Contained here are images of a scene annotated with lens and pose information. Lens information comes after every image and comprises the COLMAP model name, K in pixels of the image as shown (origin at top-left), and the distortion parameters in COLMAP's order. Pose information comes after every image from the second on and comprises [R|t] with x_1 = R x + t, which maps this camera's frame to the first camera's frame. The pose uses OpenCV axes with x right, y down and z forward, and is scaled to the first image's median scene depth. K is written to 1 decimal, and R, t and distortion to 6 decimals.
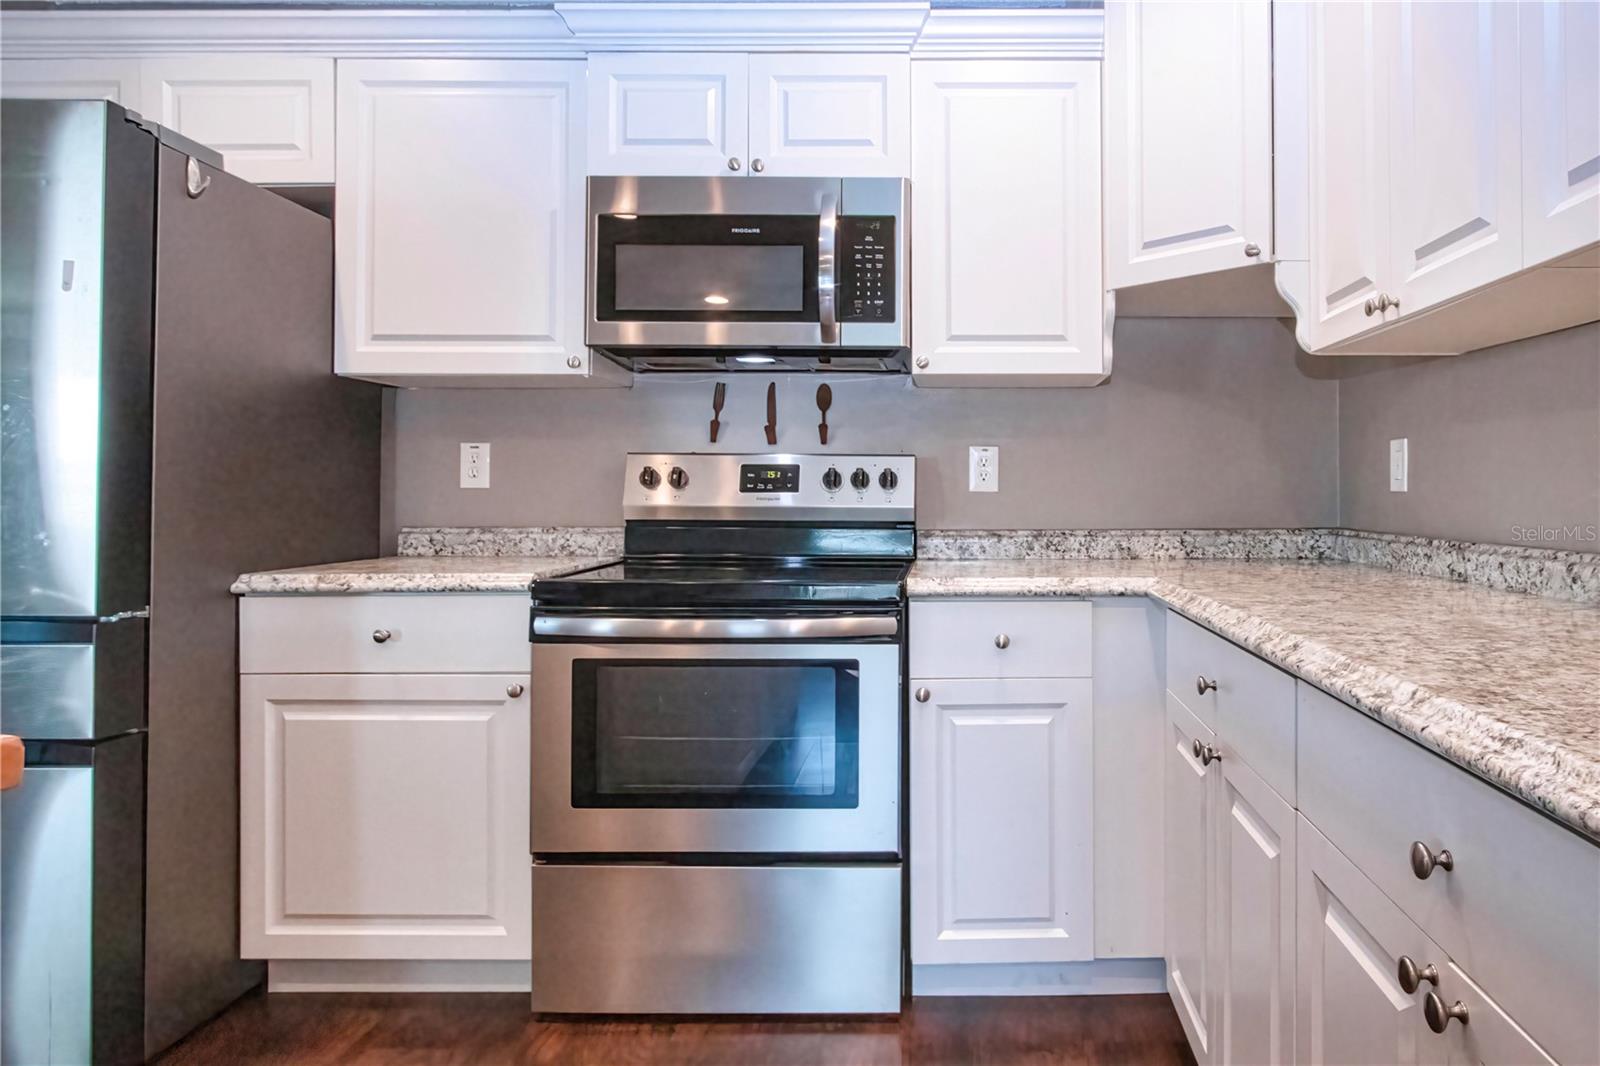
lens RADIAL K [[986.5, 0, 972.2], [0, 986.5, 459.8], [0, 0, 1]] dist [-0.017246, 0.005891]
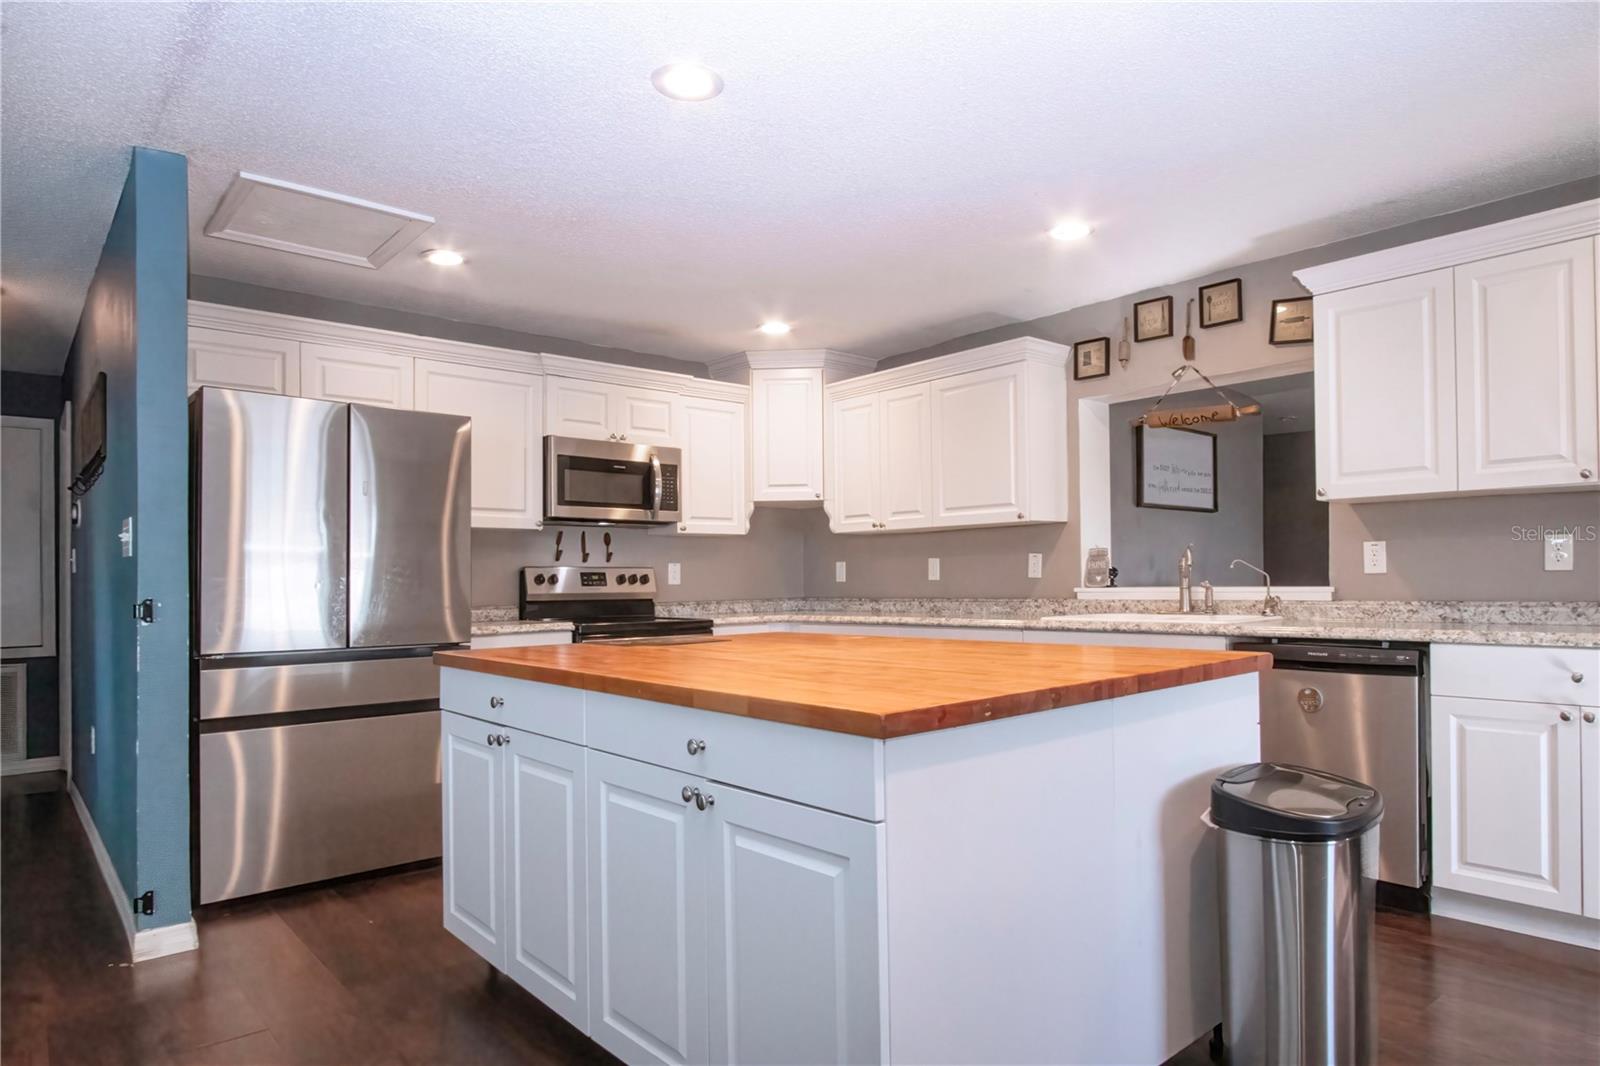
lens RADIAL K [[986.5, 0, 806.6], [0, 986.5, 517.1], [0, 0, 1]] dist [-0.017246, 0.005891]
pose [[0.756352, 0.030693, 0.653444, -1.342050], [-0.006834, 0.999215, -0.039023, -0.036882], [-0.654129, 0.025049, 0.755968, -0.934930]]
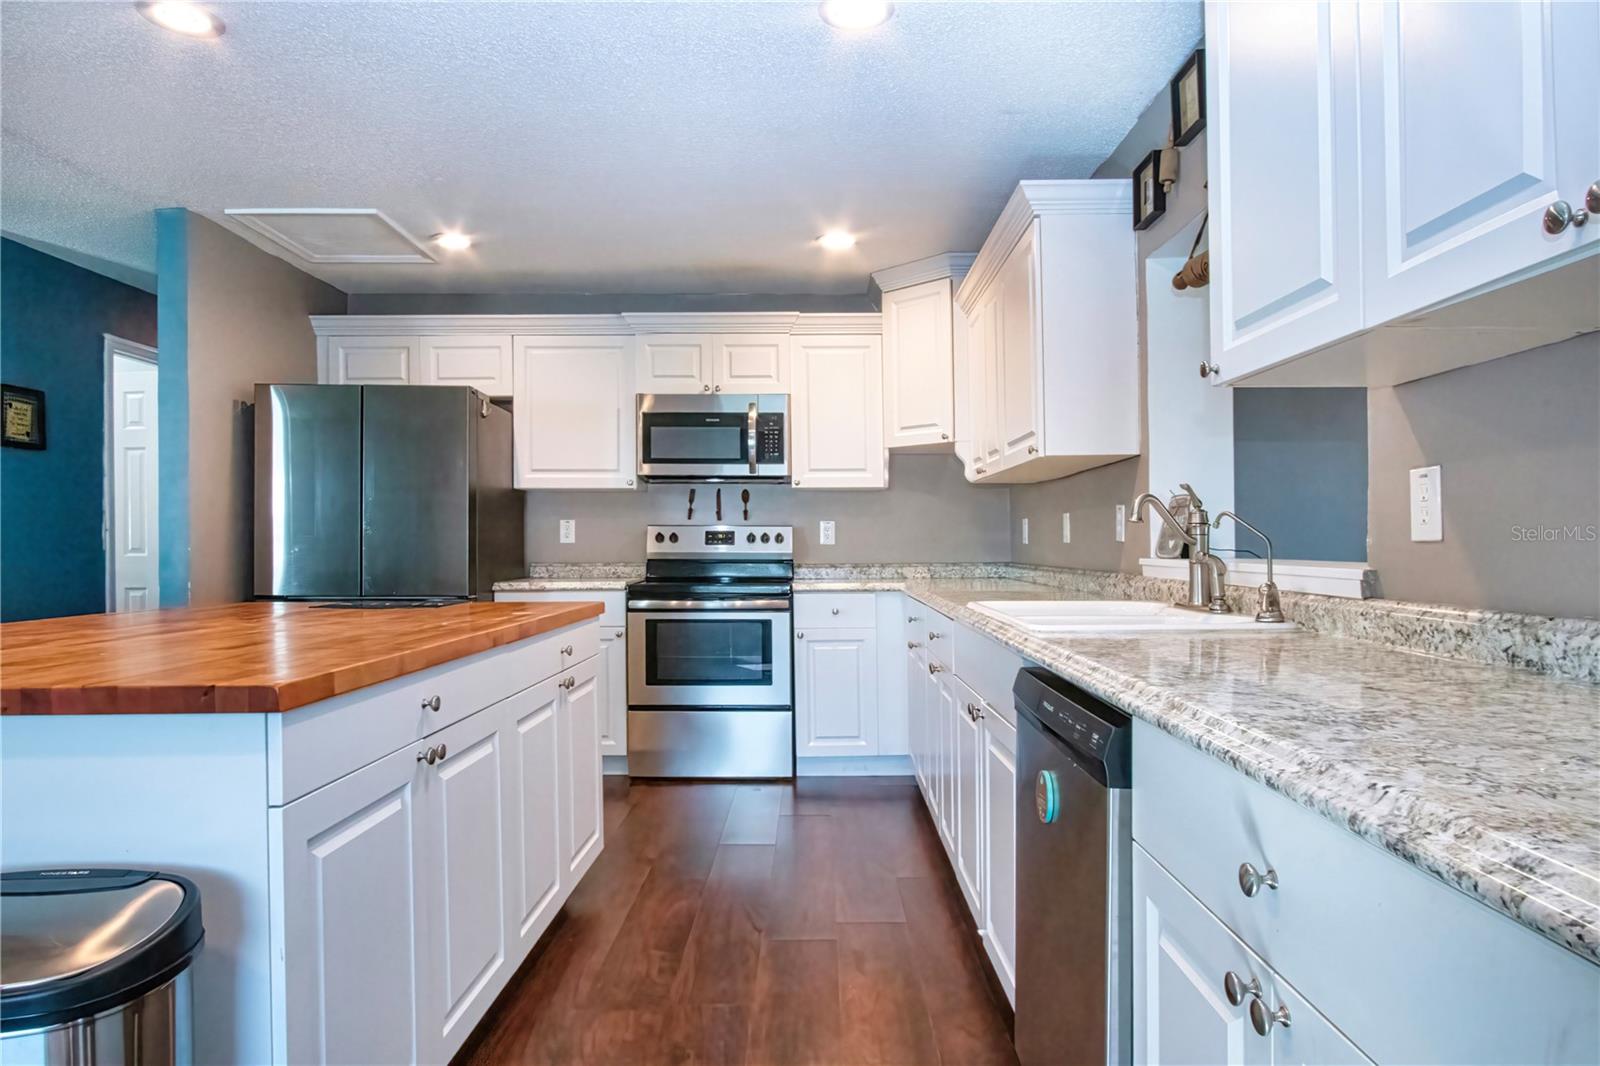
lens RADIAL K [[958.9, 0, 808.6], [0, 958.9, 498.8], [0, 0, 1]] dist [-0.022516, -0.000712]
pose [[0.999660, -0.004649, -0.025642, 0.025753], [0.004303, 0.999899, -0.013560, -0.036508], [0.025702, 0.013445, 0.999579, -1.019384]]
